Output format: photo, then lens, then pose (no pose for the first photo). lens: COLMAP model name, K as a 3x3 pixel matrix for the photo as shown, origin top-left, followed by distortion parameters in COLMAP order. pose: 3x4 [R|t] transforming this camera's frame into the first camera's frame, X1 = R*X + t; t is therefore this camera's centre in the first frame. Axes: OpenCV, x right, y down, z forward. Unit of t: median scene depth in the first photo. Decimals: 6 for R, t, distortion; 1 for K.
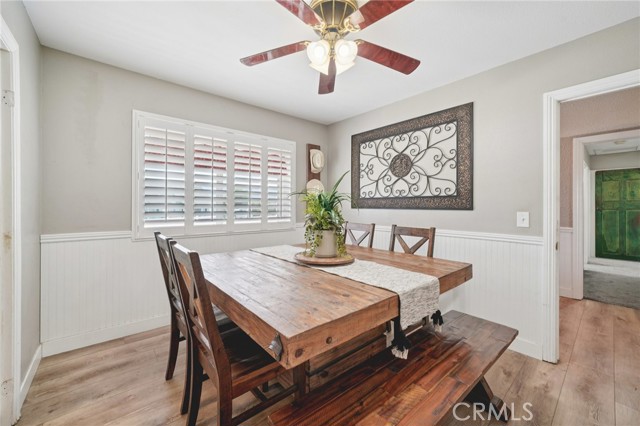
lens RADIAL K [[258.3, 0, 320.7], [0, 258.3, 204.0], [0, 0, 1]] dist [-0.004574, 0.001519]
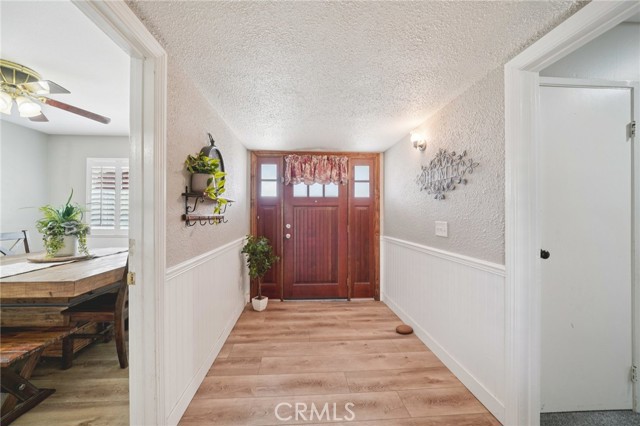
lens RADIAL K [[248.4, 0, 315.3], [0, 248.4, 213.0], [0, 0, 1]] dist [-0.006956, 0.000935]
pose [[0.779598, -0.005345, -0.626258, 1.127424], [0.001622, 0.999977, -0.006516, 0.003060], [0.626279, 0.004064, 0.779589, 0.537950]]
